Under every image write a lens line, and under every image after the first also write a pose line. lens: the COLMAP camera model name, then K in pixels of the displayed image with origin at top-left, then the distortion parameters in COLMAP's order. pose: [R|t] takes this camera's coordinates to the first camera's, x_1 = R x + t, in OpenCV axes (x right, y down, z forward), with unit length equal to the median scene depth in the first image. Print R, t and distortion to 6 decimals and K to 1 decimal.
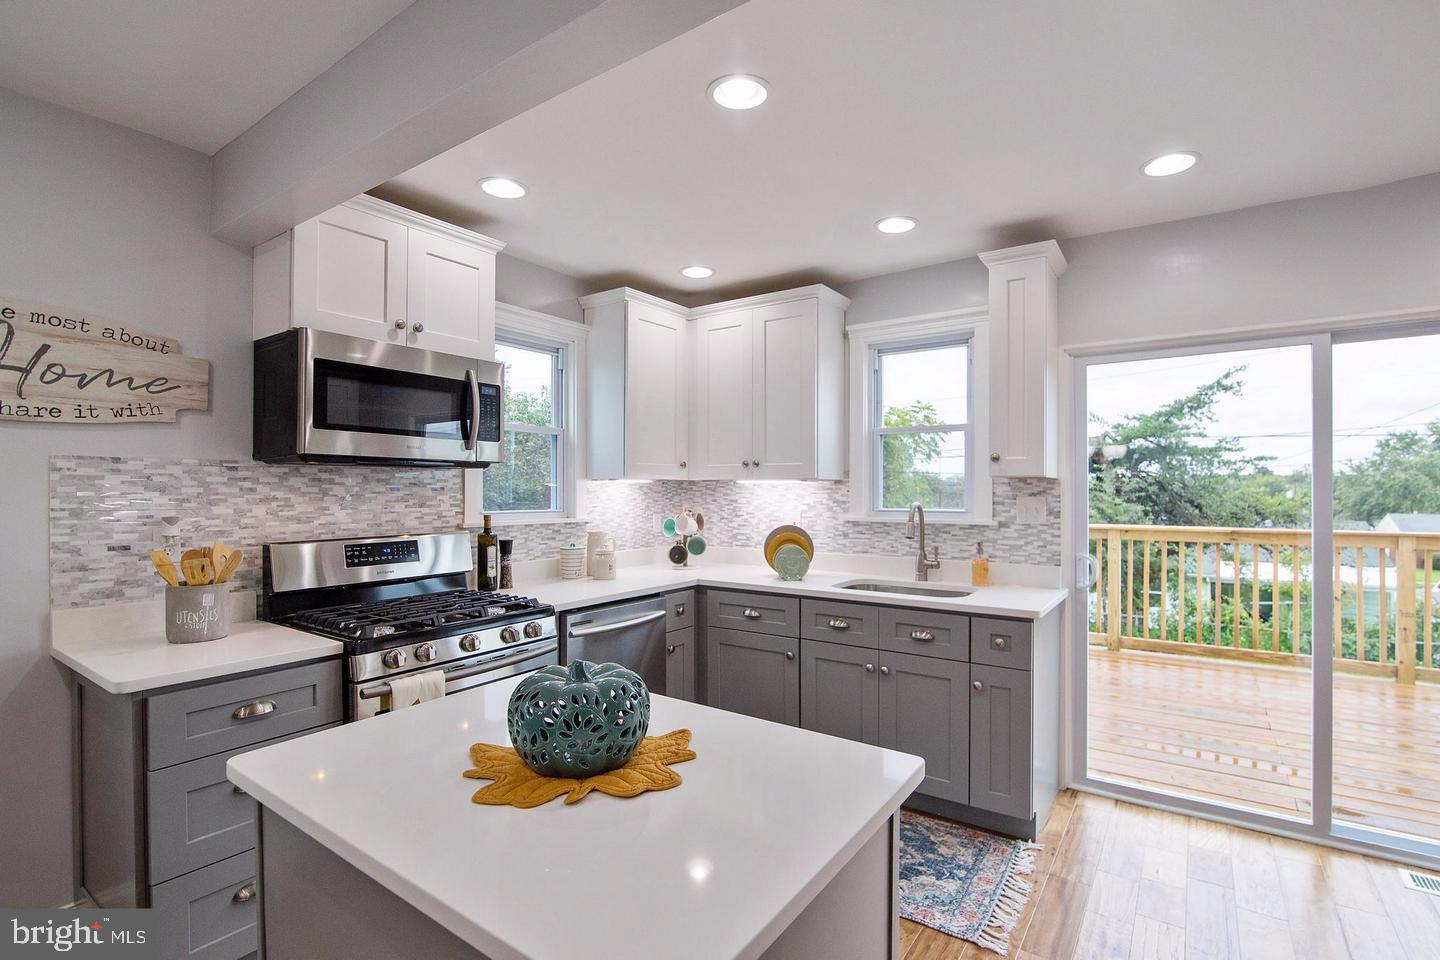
lens RADIAL K [[672.0, 0, 738.4], [0, 672.0, 485.4], [0, 0, 1]] dist [-0.016836, 0.000868]
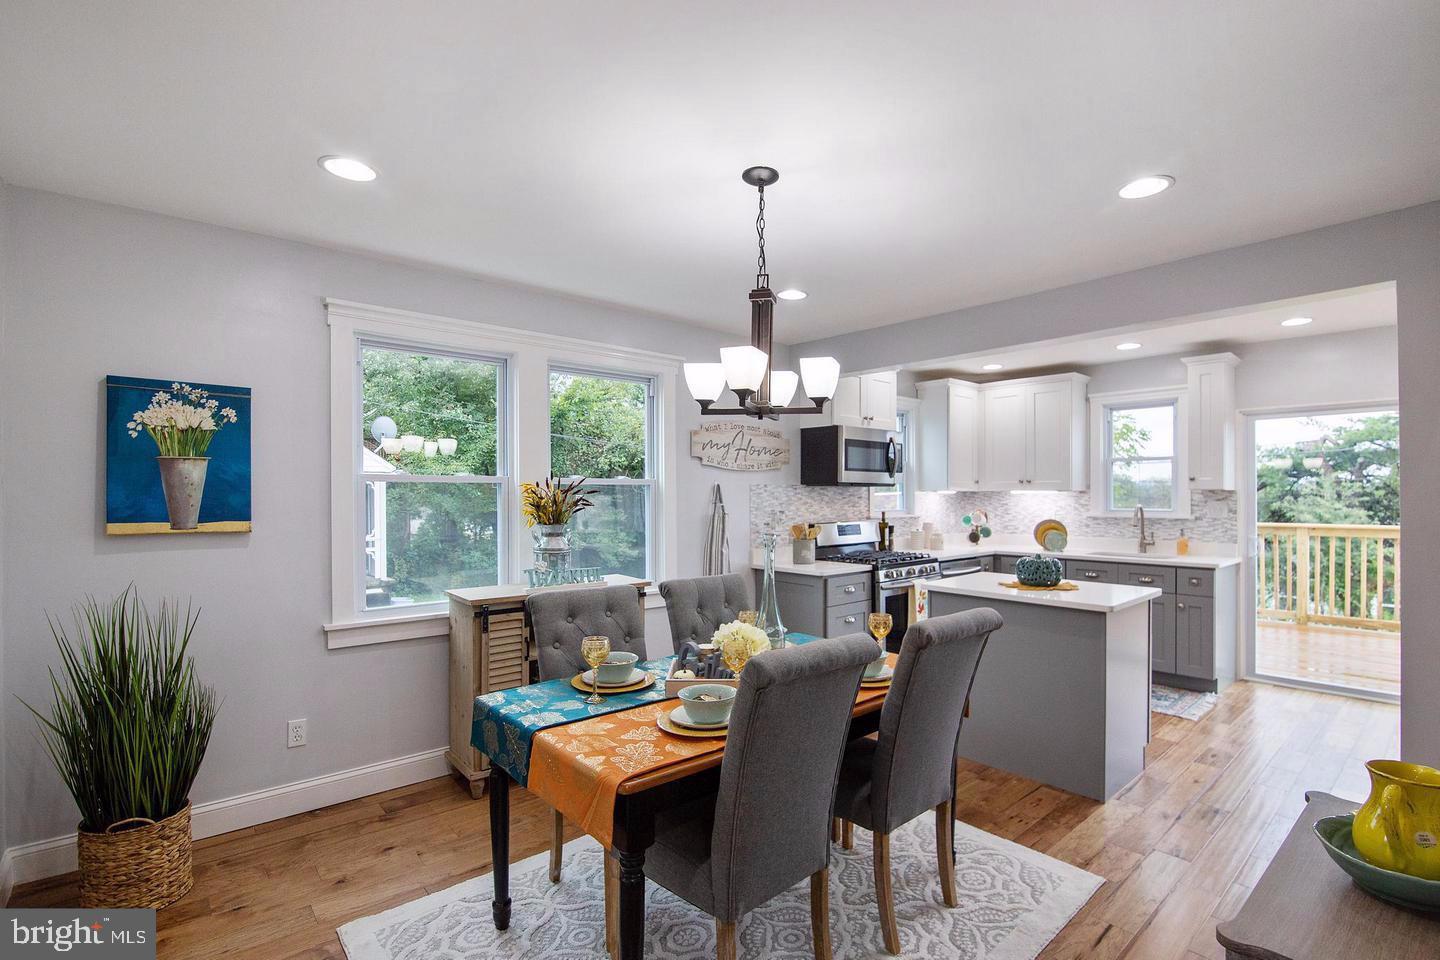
lens RADIAL K [[672.0, 0, 735.7], [0, 672.0, 497.5], [0, 0, 1]] dist [-0.016836, 0.000868]
pose [[0.970387, -0.002711, -0.241540, -0.310136], [0.005121, 0.999943, 0.009350, -0.013529], [0.241501, -0.010310, 0.970346, -0.859304]]
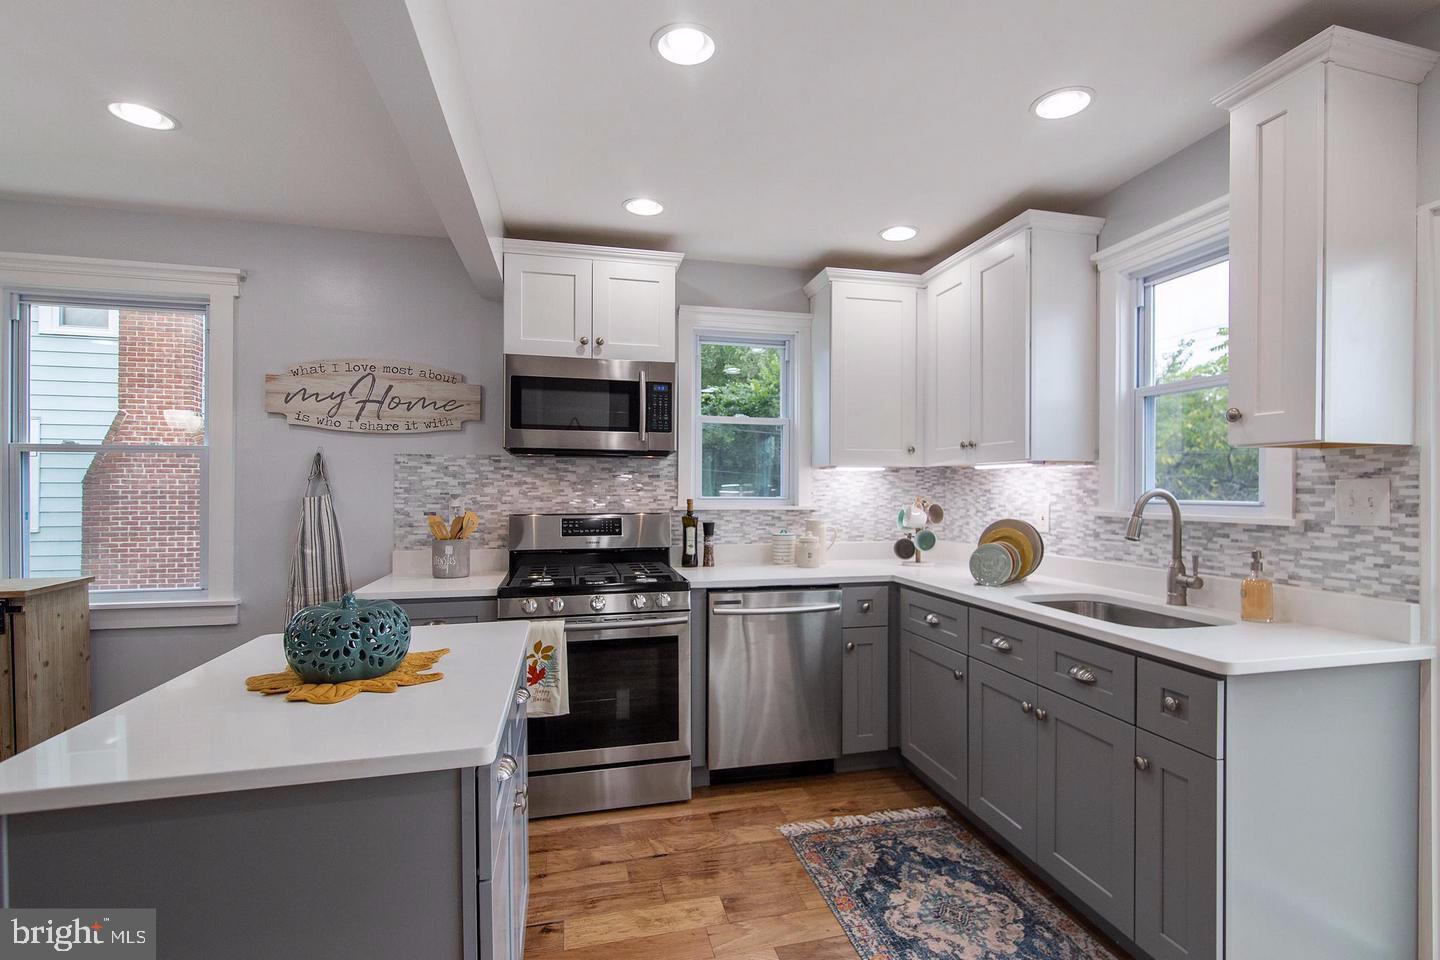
lens RADIAL K [[672.0, 0, 732.3], [0, 672.0, 487.8], [0, 0, 1]] dist [-0.016836, 0.000868]
pose [[0.745394, -0.000341, -0.666624, 0.410114], [0.001770, 0.999997, 0.001468, 0.022546], [0.666622, -0.002274, 0.745393, 0.203651]]
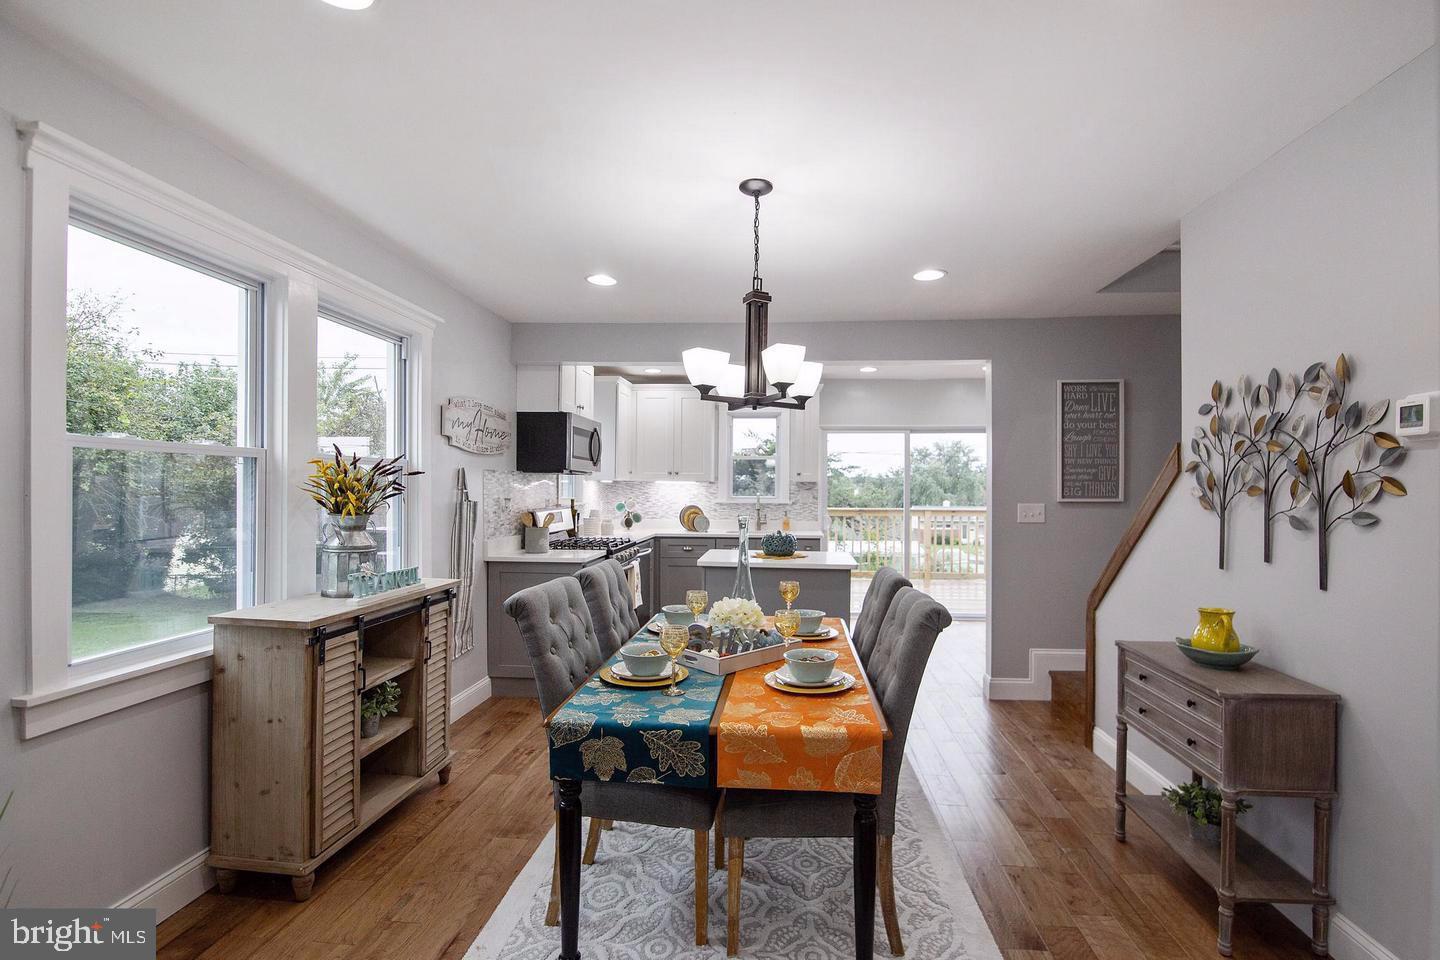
lens RADIAL K [[672.0, 0, 736.7], [0, 672.0, 487.8], [0, 0, 1]] dist [-0.016836, 0.000868]
pose [[0.866936, 0.005407, 0.498390, -0.876659], [-0.009638, 0.999936, 0.005917, -0.003766], [-0.498326, -0.009933, 0.866933, -0.825132]]
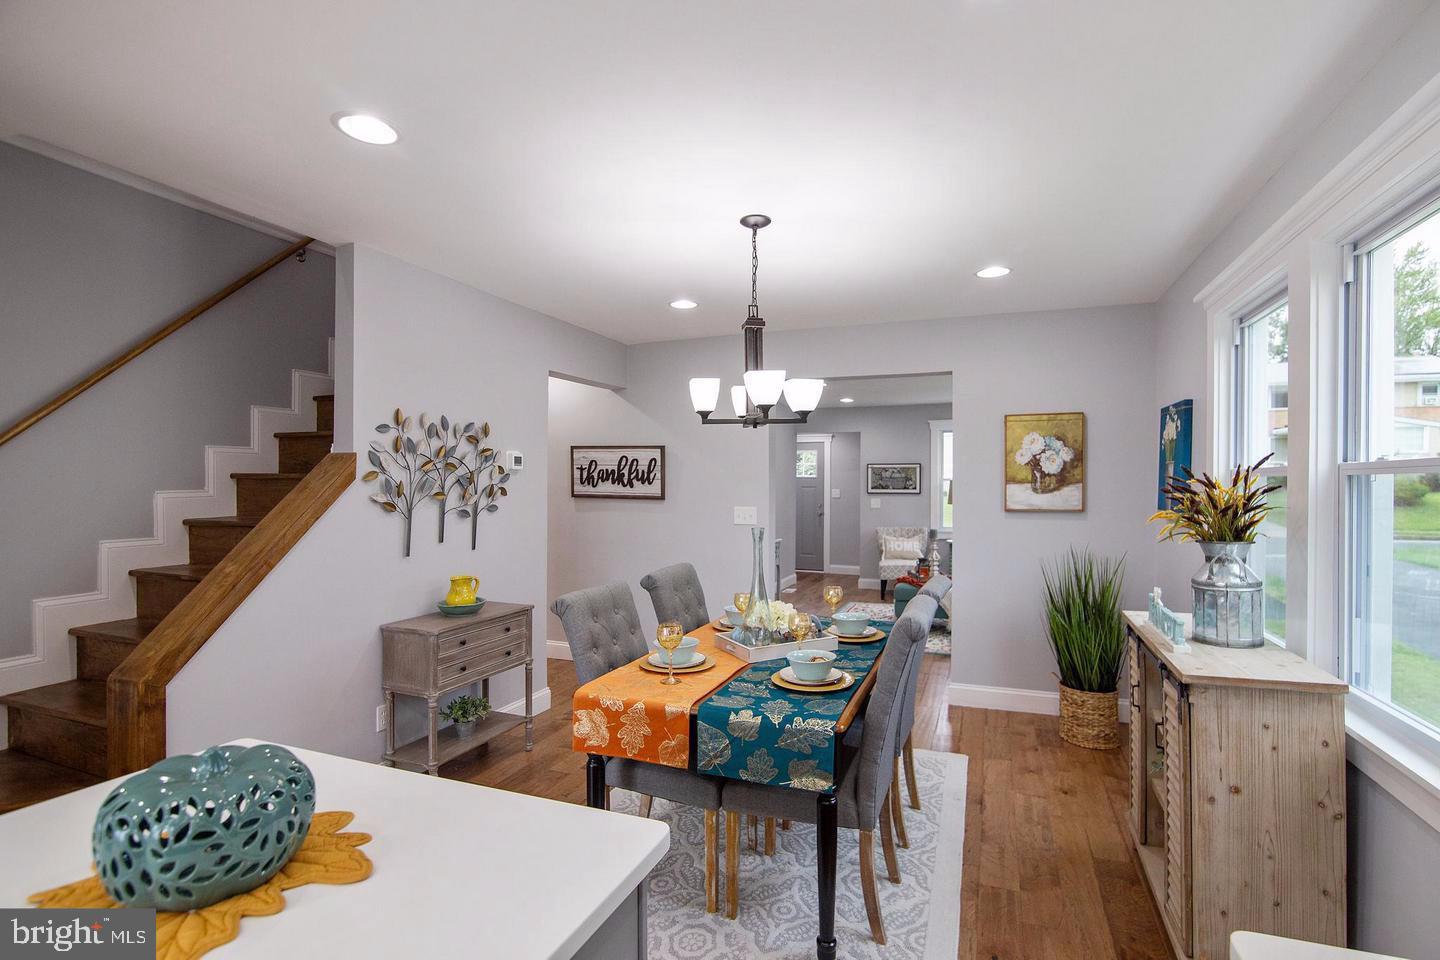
lens RADIAL K [[672.0, 0, 725.1], [0, 672.0, 490.0], [0, 0, 1]] dist [-0.016836, 0.000868]
pose [[-0.976455, -0.000388, -0.215720, -0.237218], [-0.000659, 0.999999, 0.001186, -0.012286], [0.215719, 0.001300, -0.976455, 0.680729]]
